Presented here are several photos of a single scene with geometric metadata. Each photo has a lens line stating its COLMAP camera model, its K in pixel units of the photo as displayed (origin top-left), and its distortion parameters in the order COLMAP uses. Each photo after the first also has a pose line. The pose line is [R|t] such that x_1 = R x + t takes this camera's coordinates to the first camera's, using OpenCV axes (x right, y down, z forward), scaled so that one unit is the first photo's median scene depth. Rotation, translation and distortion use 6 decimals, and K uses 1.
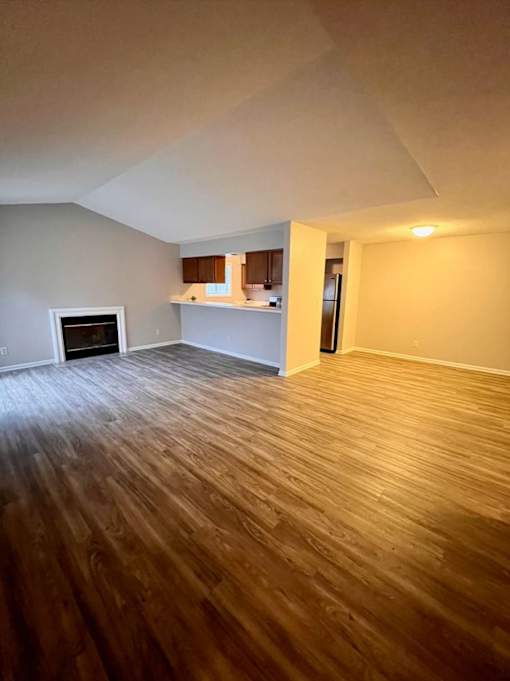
lens RADIAL K [[282.2, 0, 255.0], [0, 282.2, 340.5], [0, 0, 1]] dist [0.001283, 0.000064]
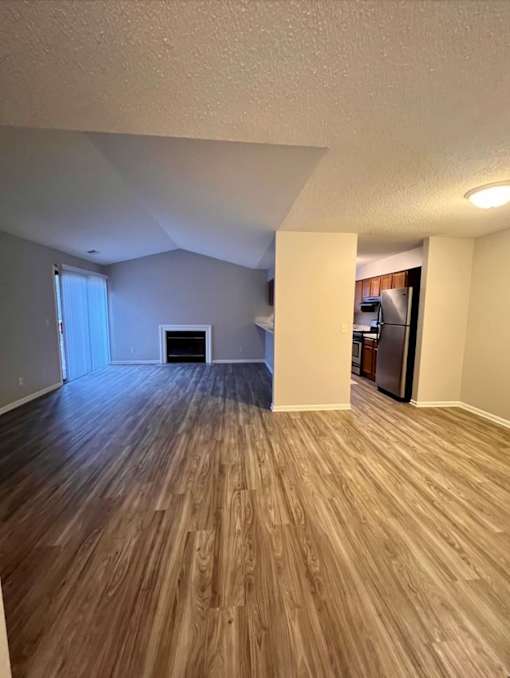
lens RADIAL K [[281.0, 0, 255.0], [0, 281.0, 339.0], [0, 0, 1]] dist [0.001283, 0.000064]
pose [[0.722354, 0.062811, -0.688665, 0.630178], [-0.126652, 0.991038, -0.042457, -0.043073], [0.679826, 0.117889, 0.723836, 0.330986]]
